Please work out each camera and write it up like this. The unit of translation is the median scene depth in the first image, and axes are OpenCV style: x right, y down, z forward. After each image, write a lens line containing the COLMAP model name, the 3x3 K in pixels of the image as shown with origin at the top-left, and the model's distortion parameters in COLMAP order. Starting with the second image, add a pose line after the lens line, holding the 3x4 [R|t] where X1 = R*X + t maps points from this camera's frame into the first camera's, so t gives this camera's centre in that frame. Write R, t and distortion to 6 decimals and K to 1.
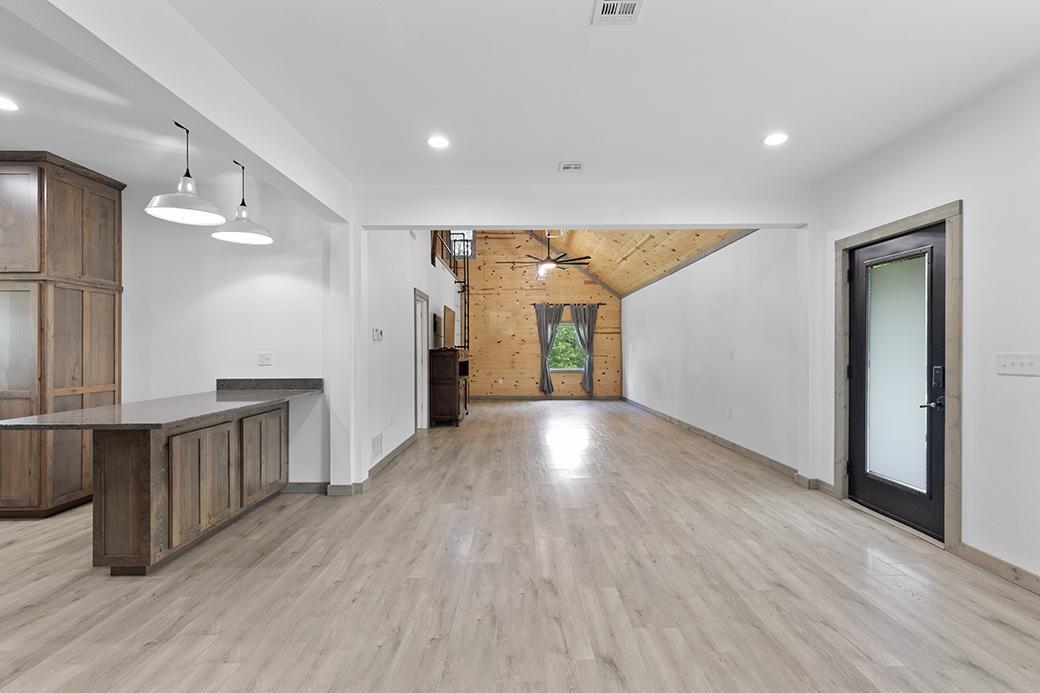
lens RADIAL K [[466.5, 0, 521.9], [0, 466.5, 346.4], [0, 0, 1]] dist [0.004073, -0.001289]
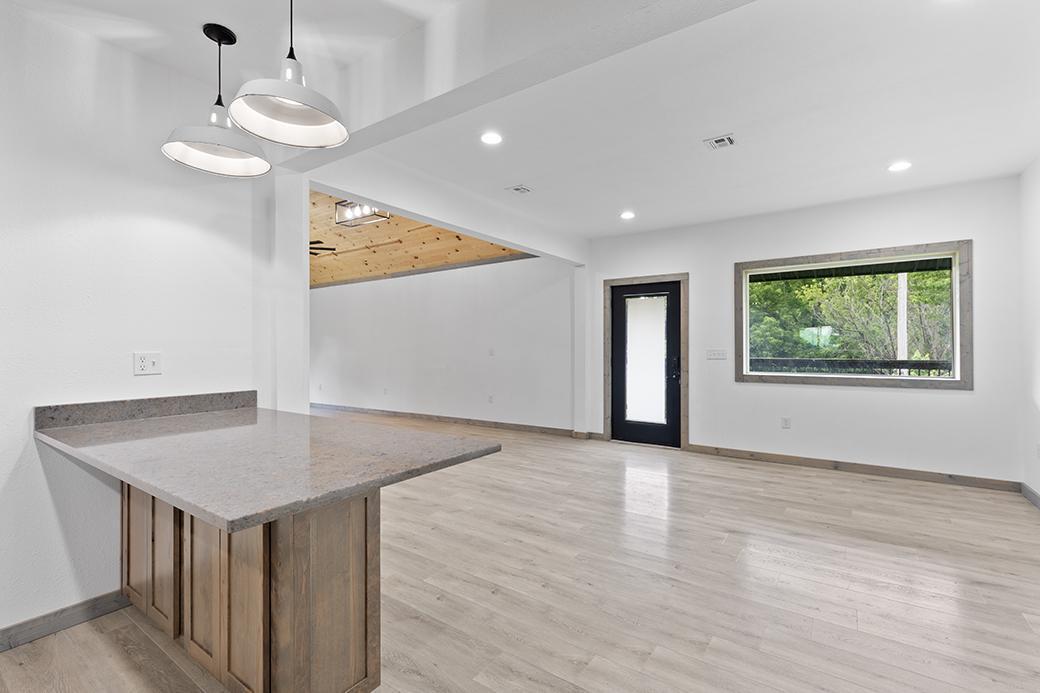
lens RADIAL K [[466.5, 0, 521.8], [0, 466.5, 344.6], [0, 0, 1]] dist [0.004073, -0.001289]
pose [[0.578216, 0.006392, 0.815859, -0.785142], [-0.003905, 0.999980, -0.005067, 0.004912], [-0.815874, -0.000256, 0.578229, 0.308777]]
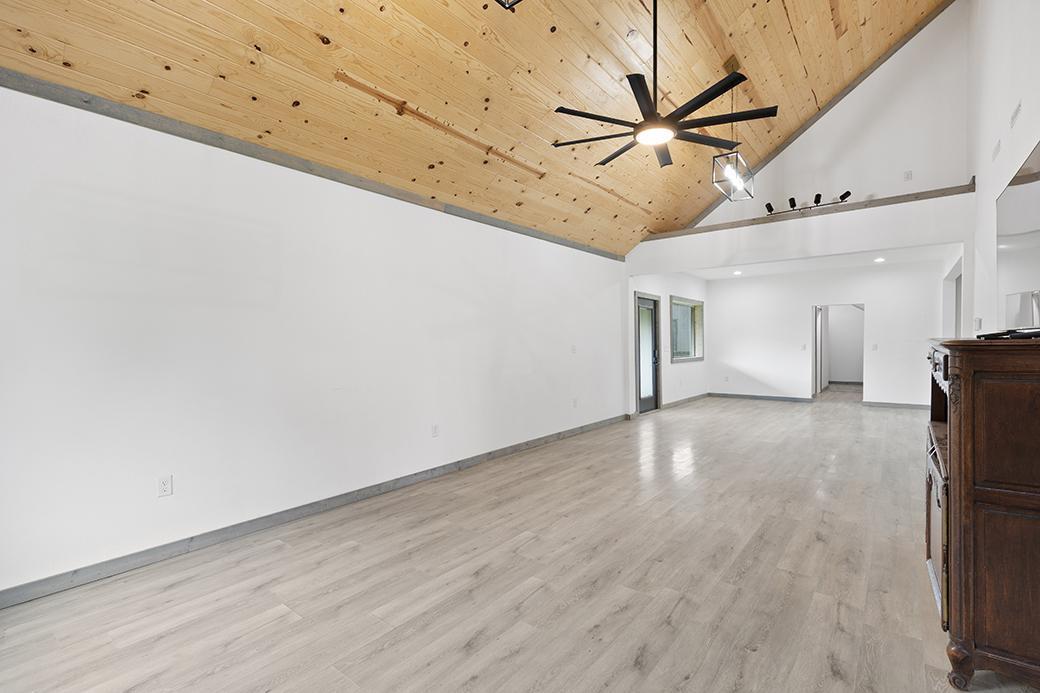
lens RADIAL K [[466.5, 0, 520.7], [0, 466.5, 357.1], [0, 0, 1]] dist [0.004073, -0.001289]
pose [[-0.772805, -0.005009, 0.634623, -0.227959], [0.007974, 0.999813, 0.017601, 0.022627], [-0.634593, 0.018663, -0.772621, 2.873375]]
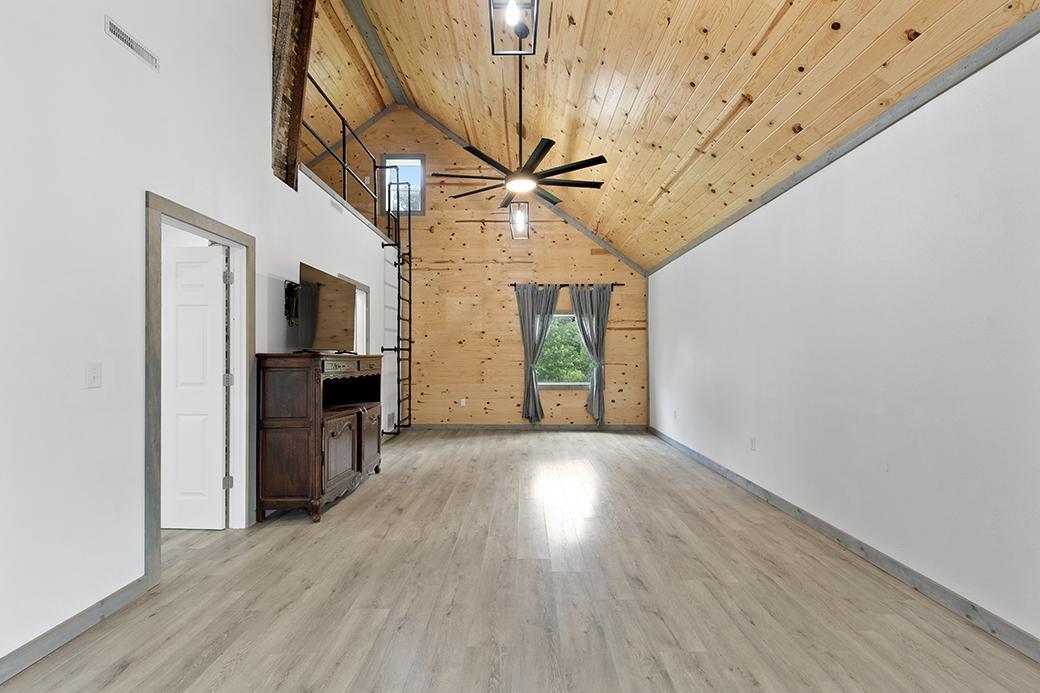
lens RADIAL K [[466.5, 0, 525.9], [0, 466.5, 348.6], [0, 0, 1]] dist [0.004073, -0.001289]
pose [[0.999993, 0.001775, -0.003164, 0.134123], [-0.001788, 0.999990, -0.004148, 0.005774], [0.003157, 0.004154, 0.999986, 1.042341]]
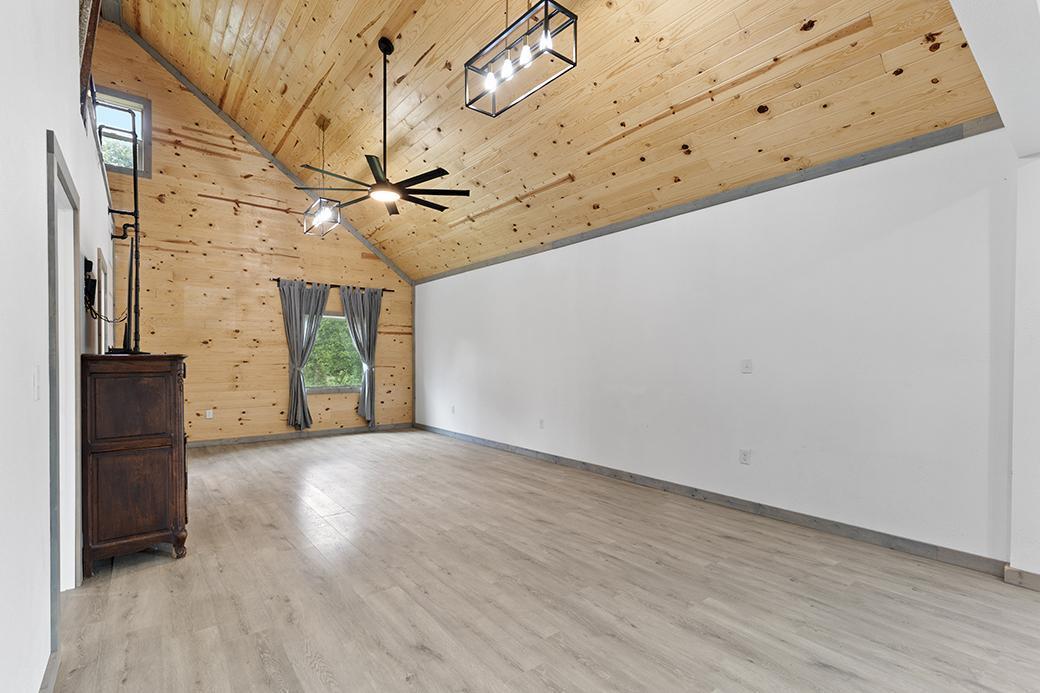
lens RADIAL K [[466.5, 0, 526.4], [0, 466.5, 362.5], [0, 0, 1]] dist [0.004073, -0.001289]
pose [[0.780161, -0.000876, 0.625578, -0.298232], [-0.010692, 0.999834, 0.014734, 0.007340], [-0.625487, -0.018184, 0.780022, 1.016145]]
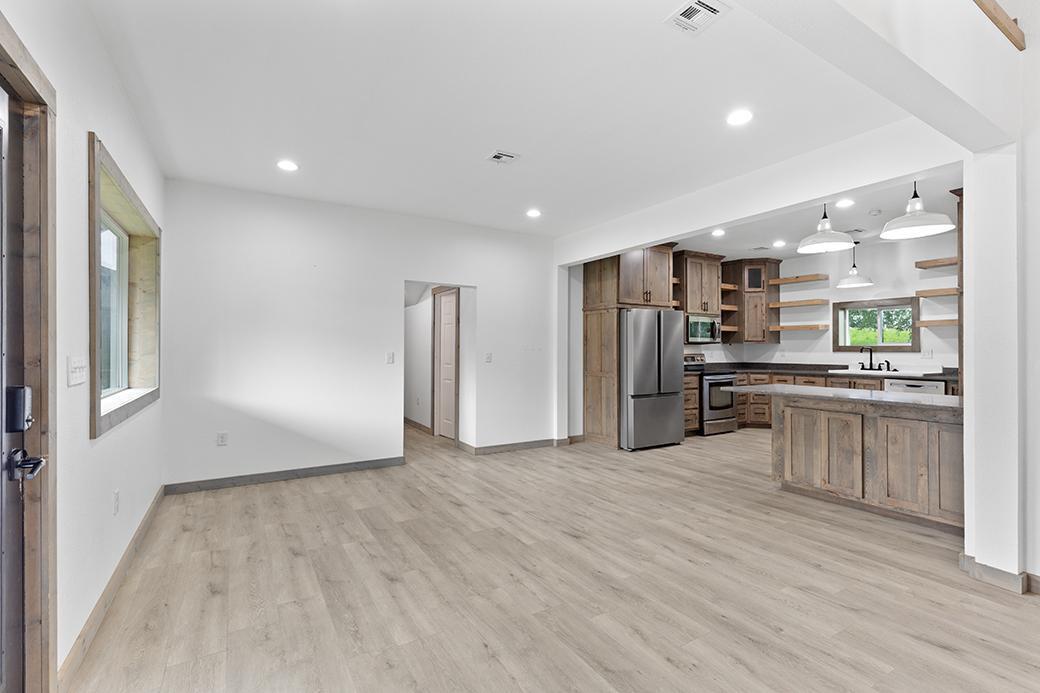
lens RADIAL K [[466.5, 0, 517.9], [0, 466.5, 342.8], [0, 0, 1]] dist [0.004073, -0.001289]
pose [[-0.861315, -0.004506, -0.508051, 0.529873], [0.003764, 0.999877, -0.015249, 0.004439], [0.508057, -0.015047, -0.861192, 1.281924]]
